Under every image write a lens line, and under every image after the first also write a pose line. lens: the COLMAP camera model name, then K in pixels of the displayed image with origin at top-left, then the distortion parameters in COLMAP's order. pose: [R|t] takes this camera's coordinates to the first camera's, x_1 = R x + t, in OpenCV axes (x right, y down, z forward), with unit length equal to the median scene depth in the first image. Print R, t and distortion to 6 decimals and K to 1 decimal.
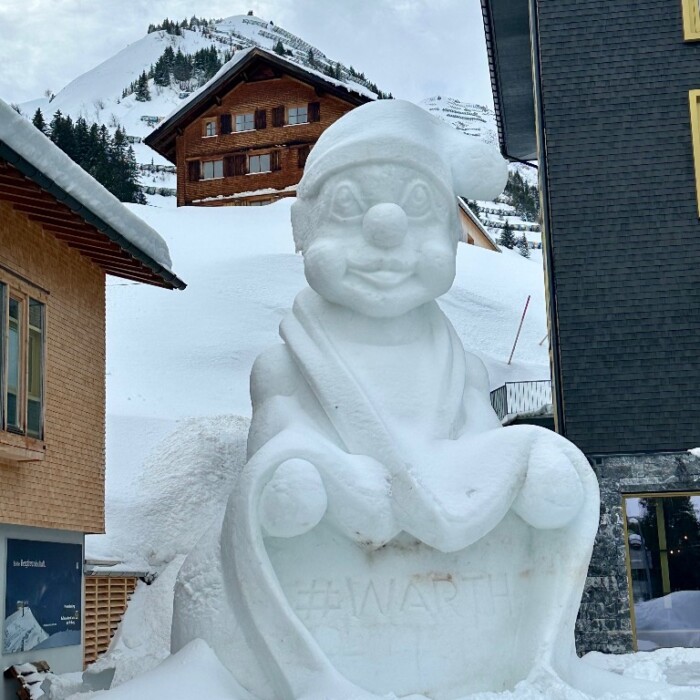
lens RADIAL K [[1125.9, 0, 349.9], [0, 1125.9, 346.6], [0, 0, 1]] dist [0.090756, 0.000000]
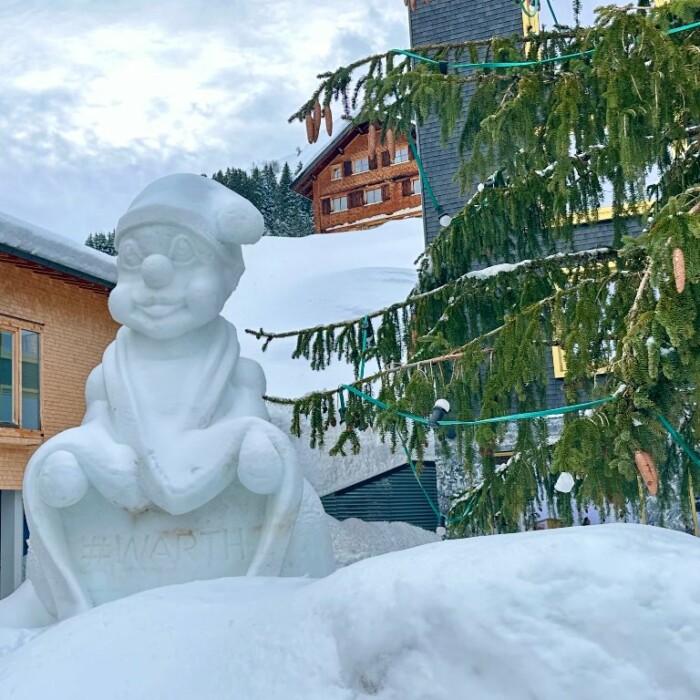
lens RADIAL K [[862.1, 0, 349.9], [0, 862.1, 354.4], [0, 0, 1]] dist [0.084372, 0.000000]
pose [[0.975005, -0.053544, -0.215636, 0.473008], [0.059961, 0.997928, 0.023326, -0.018770], [0.213940, -0.035673, 0.976195, 0.038324]]
